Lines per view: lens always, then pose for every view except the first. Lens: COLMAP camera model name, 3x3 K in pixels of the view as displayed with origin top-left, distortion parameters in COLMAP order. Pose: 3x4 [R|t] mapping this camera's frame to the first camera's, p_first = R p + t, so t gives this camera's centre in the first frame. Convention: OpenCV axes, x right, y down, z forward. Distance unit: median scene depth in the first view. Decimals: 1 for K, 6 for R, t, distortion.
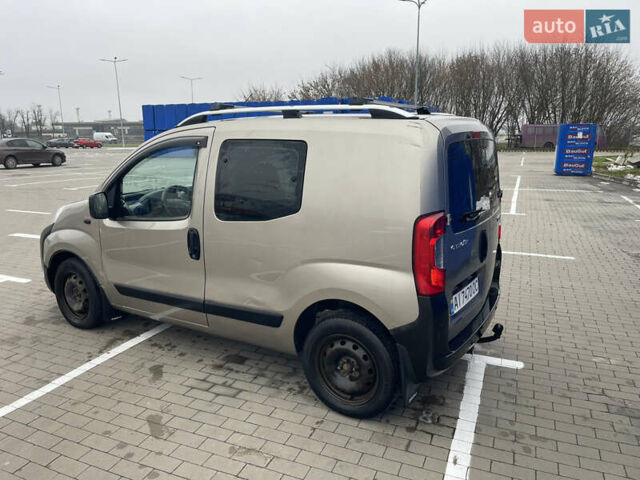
lens RADIAL K [[481.4, 0, 314.7], [0, 481.4, 239.8], [0, 0, 1]] dist [0.069780, -0.085716]
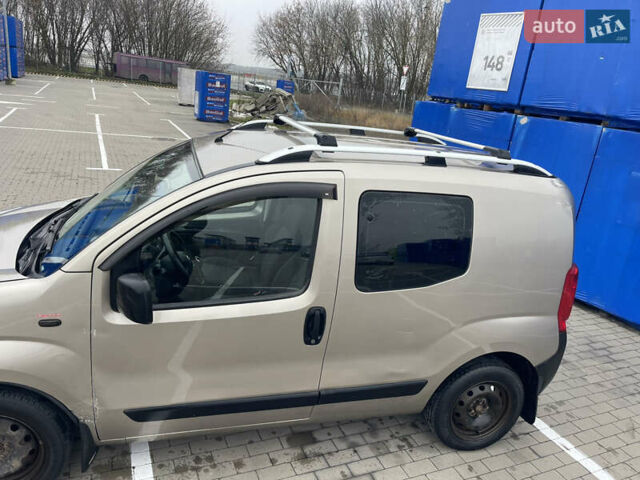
lens RADIAL K [[481.4, 0, 317.2], [0, 481.4, 241.0], [0, 0, 1]] dist [0.069780, -0.085716]
pose [[0.676589, -0.145623, 0.721818, -0.759494], [0.035445, 0.985555, 0.165606, -0.242086], [-0.735508, -0.086462, 0.671977, 0.499326]]
